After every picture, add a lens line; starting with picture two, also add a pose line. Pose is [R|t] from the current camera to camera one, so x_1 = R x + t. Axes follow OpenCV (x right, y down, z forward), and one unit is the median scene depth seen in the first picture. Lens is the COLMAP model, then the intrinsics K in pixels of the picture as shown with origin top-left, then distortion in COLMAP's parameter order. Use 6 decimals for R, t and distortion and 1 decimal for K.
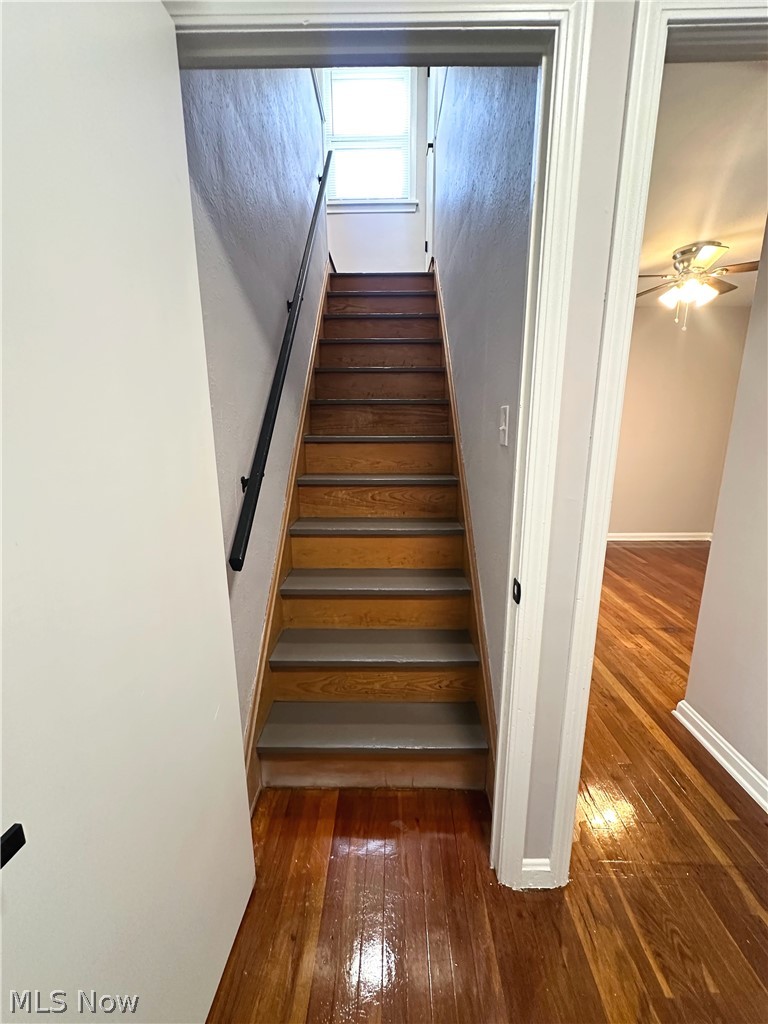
lens RADIAL K [[409.2, 0, 388.2], [0, 409.2, 513.5], [0, 0, 1]] dist [0.000164, 0.000118]
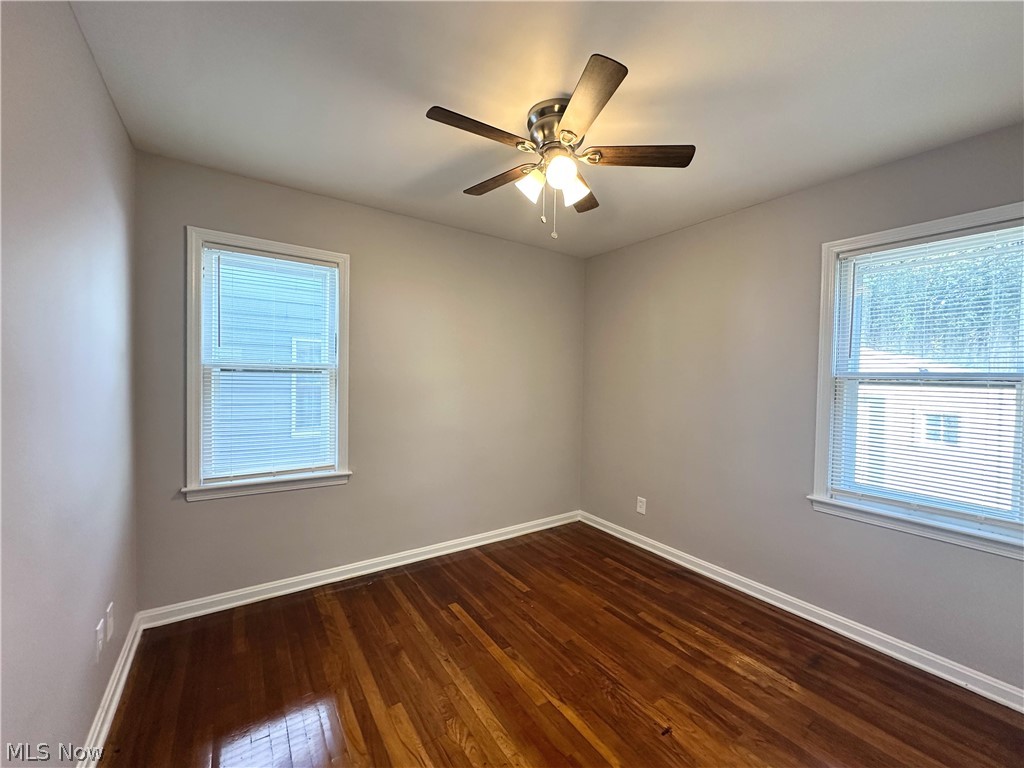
lens RADIAL K [[409.2, 0, 513.4], [0, 409.2, 383.6], [0, 0, 1]] dist [0.000164, 0.000118]
pose [[0.821288, -0.000217, 0.570514, 0.331185], [0.108071, 0.981954, -0.155202, -0.151853], [-0.560185, 0.189121, 0.806490, 0.591763]]
